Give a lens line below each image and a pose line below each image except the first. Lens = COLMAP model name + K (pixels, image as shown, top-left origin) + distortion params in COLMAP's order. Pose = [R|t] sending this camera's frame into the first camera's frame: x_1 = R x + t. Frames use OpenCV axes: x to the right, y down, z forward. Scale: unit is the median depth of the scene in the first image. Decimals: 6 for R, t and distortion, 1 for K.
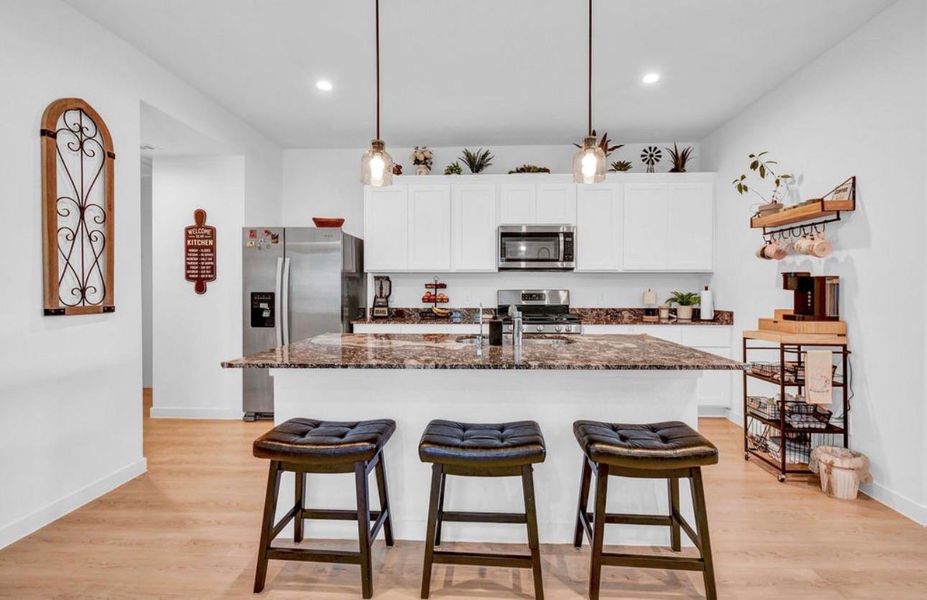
lens RADIAL K [[413.9, 0, 483.3], [0, 413.9, 292.0], [0, 0, 1]] dist [-0.005228, -0.000395]
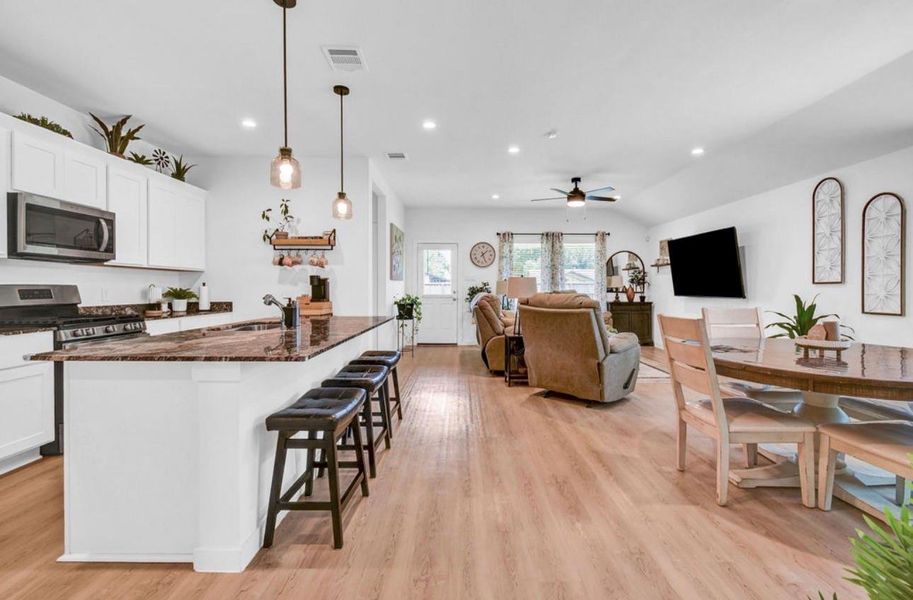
lens RADIAL K [[400.7, 0, 468.8], [0, 400.7, 286.6], [0, 0, 1]] dist [0.000206, 0.000132]
pose [[-0.042395, 0.001265, 0.999100, -0.666517], [0.007791, 0.999969, -0.000936, 0.004615], [-0.999071, 0.007744, -0.042403, 0.271274]]
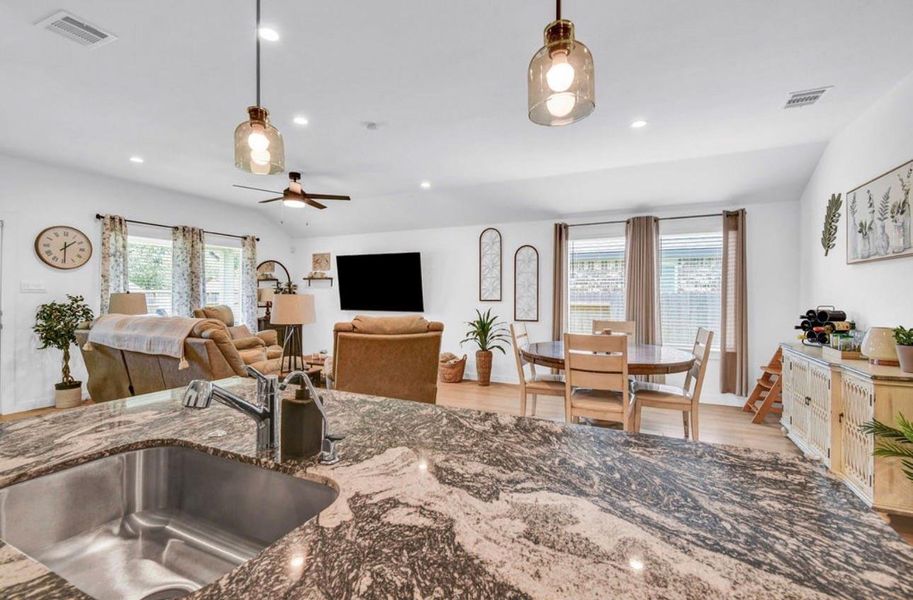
lens RADIAL K [[400.7, 0, 454.7], [0, 400.7, 298.4], [0, 0, 1]] dist [0.000206, 0.000132]
pose [[-0.912976, -0.007421, 0.407945, -0.170470], [-0.001505, 0.999889, 0.014820, -0.028337], [-0.408010, 0.012917, -0.912886, 0.726070]]
